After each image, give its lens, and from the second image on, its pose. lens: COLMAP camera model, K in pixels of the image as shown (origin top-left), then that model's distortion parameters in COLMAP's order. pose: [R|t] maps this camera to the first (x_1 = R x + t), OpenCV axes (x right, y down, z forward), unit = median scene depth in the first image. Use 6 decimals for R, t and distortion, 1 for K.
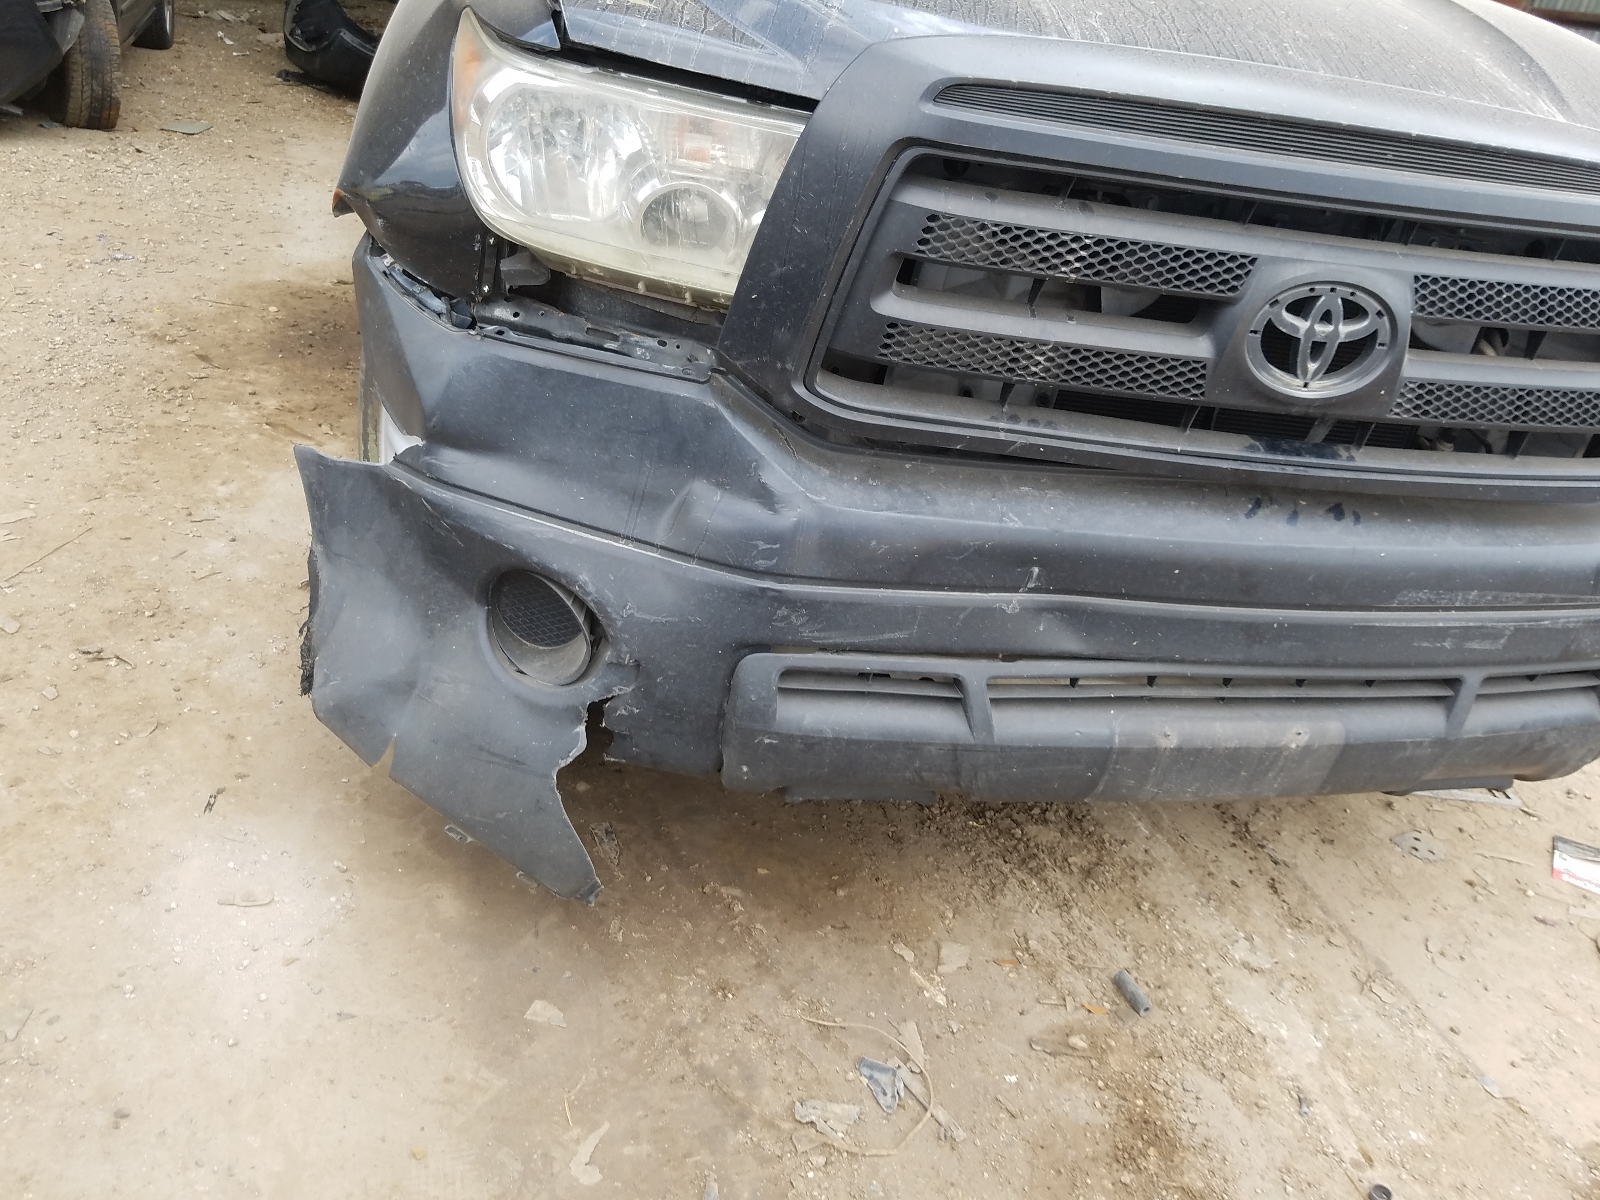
lens RADIAL K [[1300.4, 0, 800.9], [0, 1300.4, 598.3], [0, 0, 1]] dist [-0.015809, 0.011428]
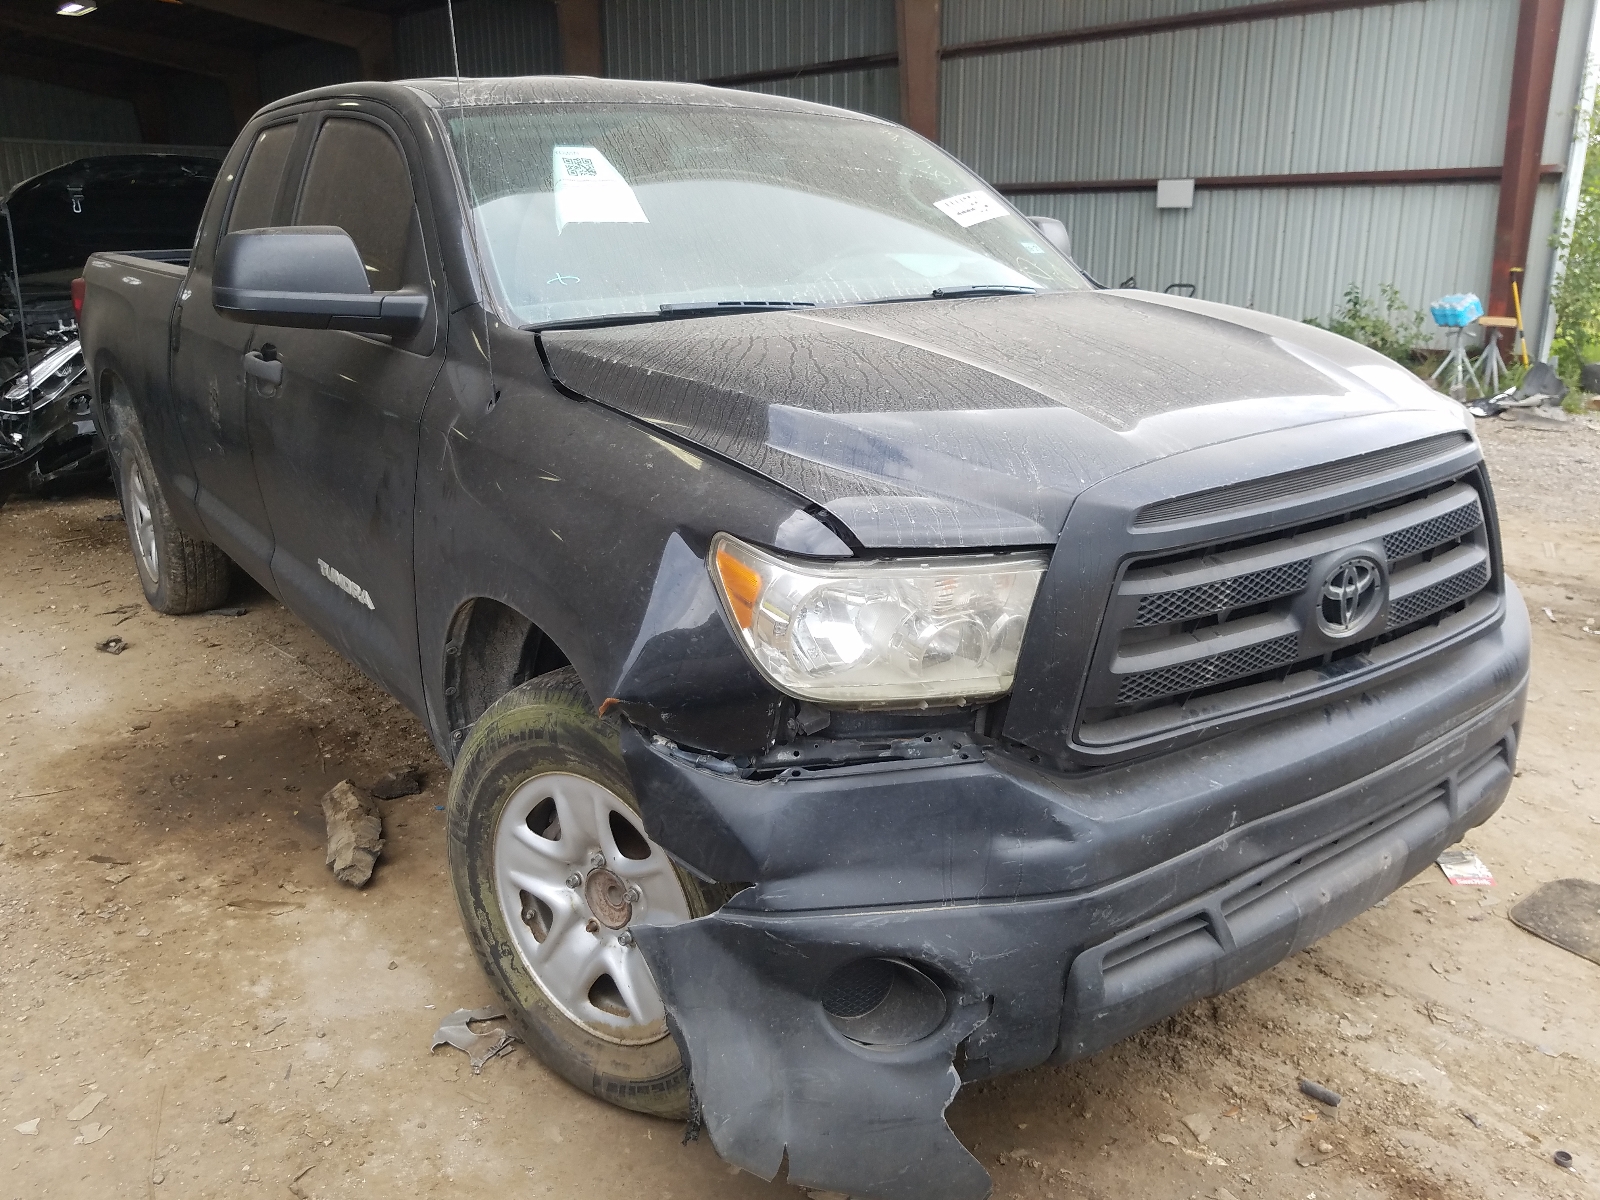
lens RADIAL K [[1300.4, 0, 800.3], [0, 1300.4, 597.3], [0, 0, 1]] dist [-0.015809, 0.011428]
pose [[0.889712, -0.278802, 0.361500, -0.617227], [0.326686, 0.941945, -0.077567, -0.264658], [-0.318888, 0.187109, 0.929140, -0.137015]]
